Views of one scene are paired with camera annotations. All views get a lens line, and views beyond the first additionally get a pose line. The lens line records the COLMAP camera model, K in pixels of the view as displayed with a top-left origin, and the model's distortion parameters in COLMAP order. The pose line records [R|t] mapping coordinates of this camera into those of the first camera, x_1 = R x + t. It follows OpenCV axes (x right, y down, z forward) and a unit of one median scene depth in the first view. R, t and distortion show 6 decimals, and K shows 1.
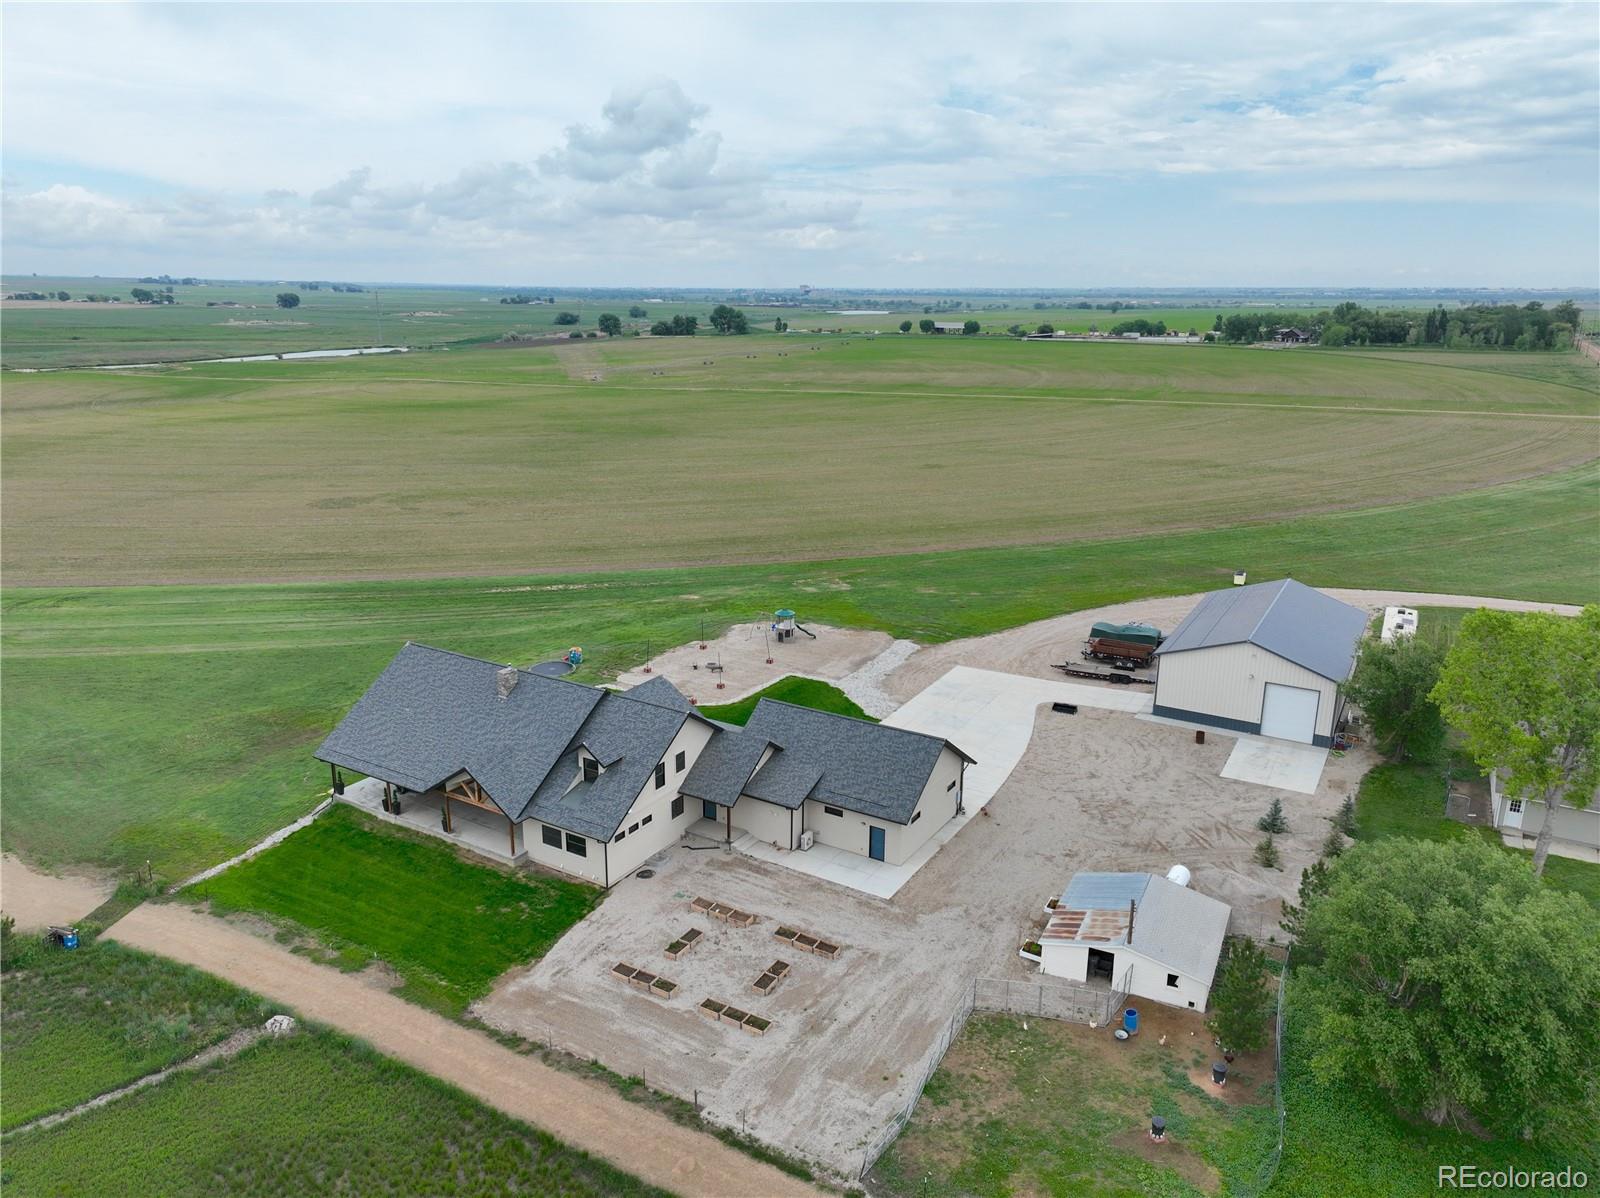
lens RADIAL K [[1127.0, 0, 802.5], [0, 1127.0, 600.1], [0, 0, 1]] dist [0.005849, 0.008414]
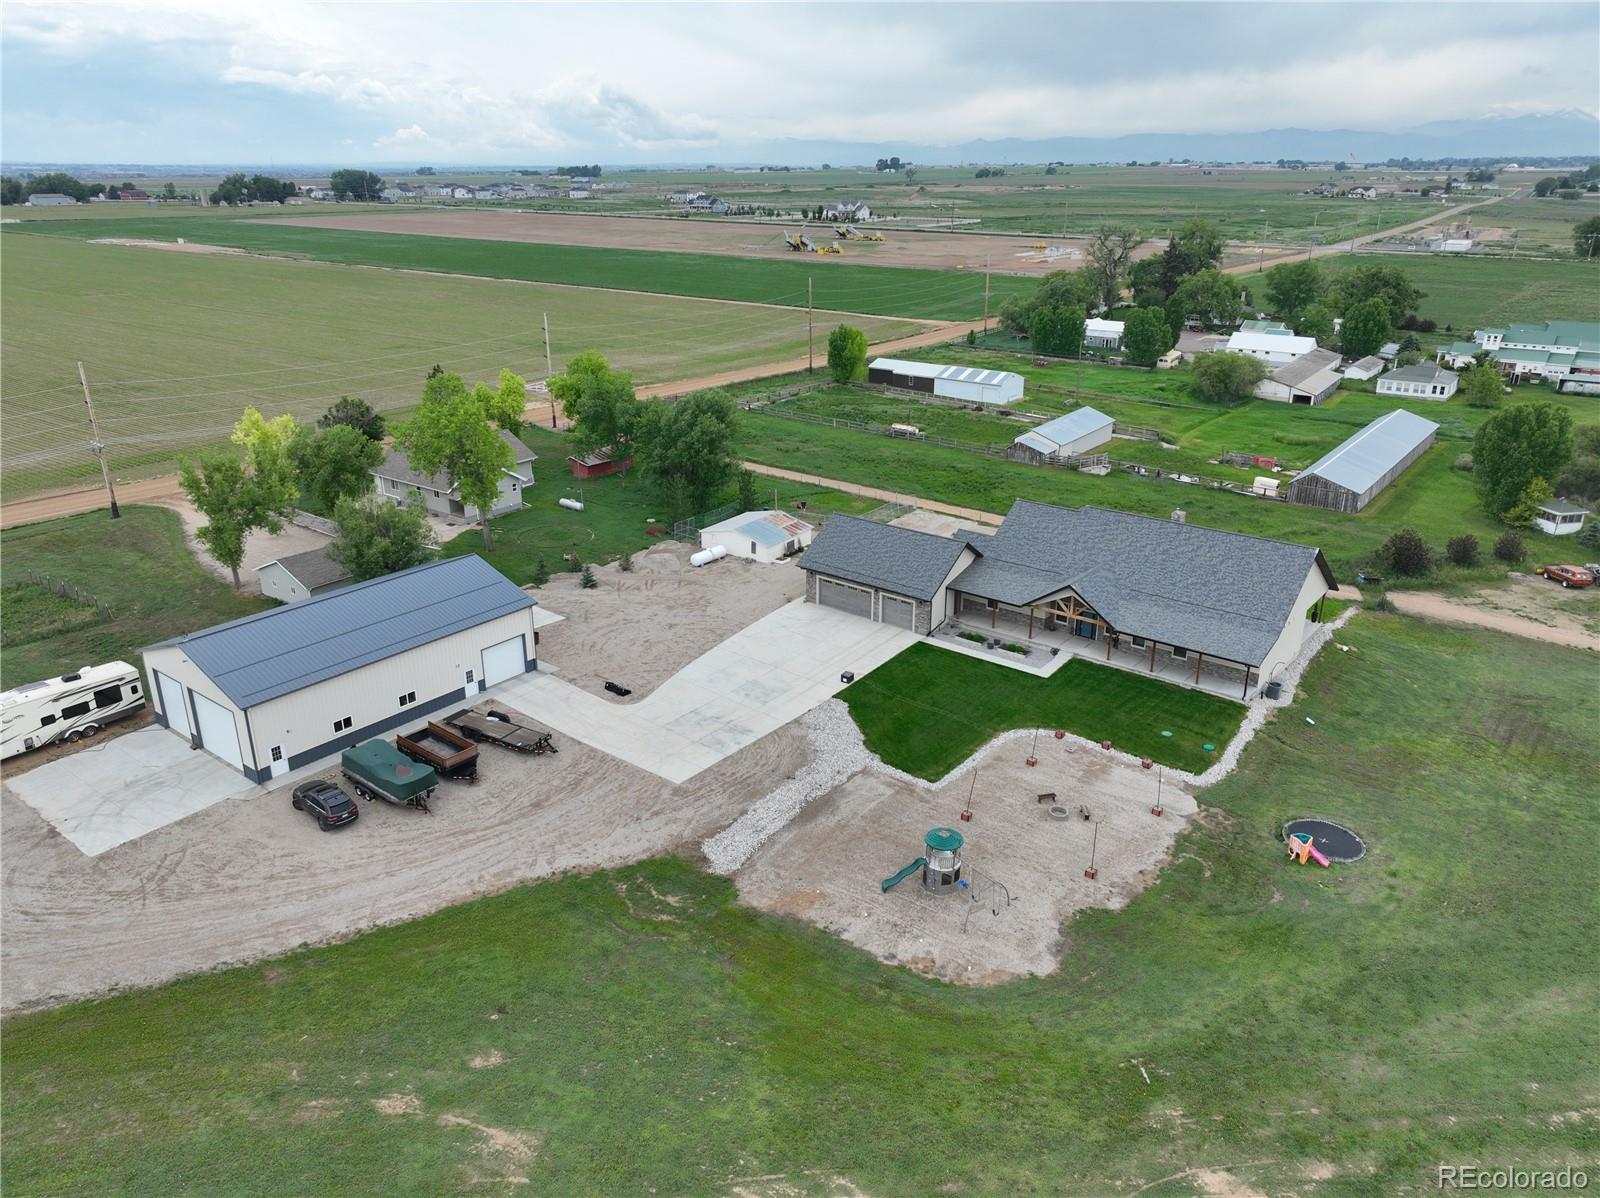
lens RADIAL K [[1127.0, 0, 802.5], [0, 1127.0, 600.1], [0, 0, 1]] dist [0.005849, 0.008414]
pose [[-0.990994, -0.057030, 0.121157, -0.011785], [0.026535, 0.803202, 0.595115, -0.650148], [-0.131252, 0.592971, -0.794455, 2.254490]]
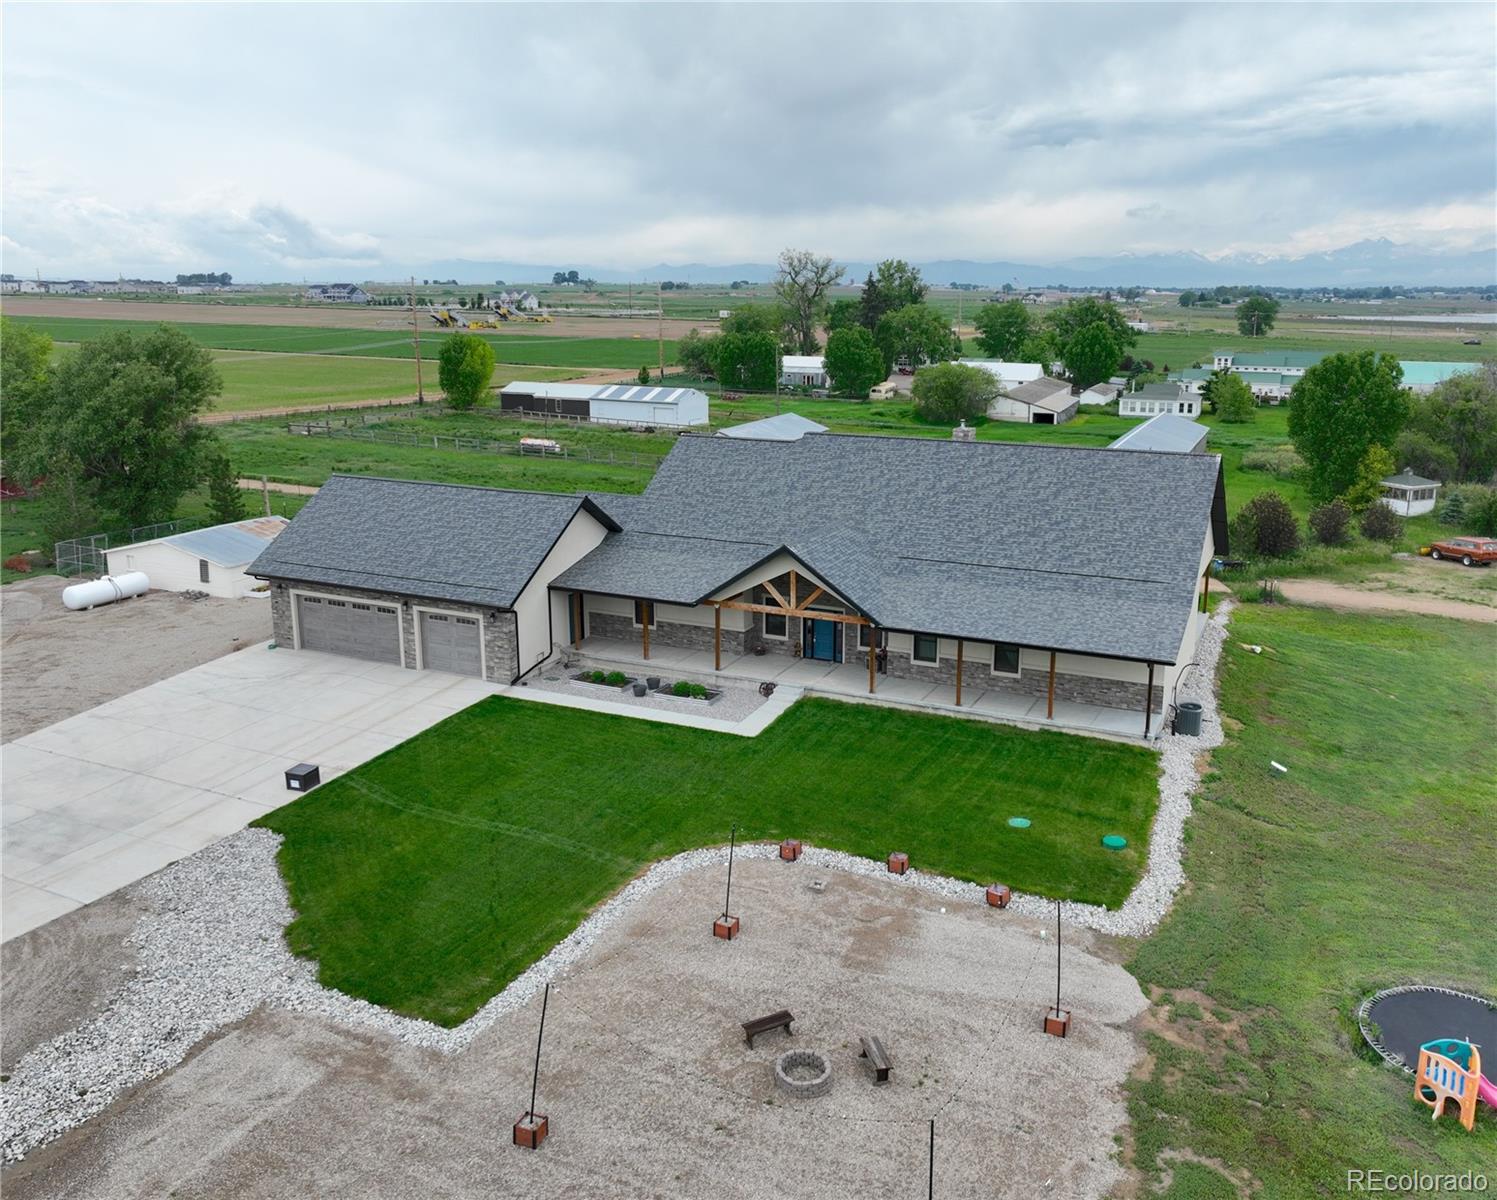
lens RADIAL K [[1215.0, 0, 831.4], [0, 1215.0, 543.9], [0, 0, 1]] dist [0.007700, 0.000485]
pose [[-0.989270, 0.007865, -0.145888, -0.079969], [-0.060040, 0.888452, 0.455025, -0.223119], [0.133193, 0.458902, -0.878447, 1.807719]]
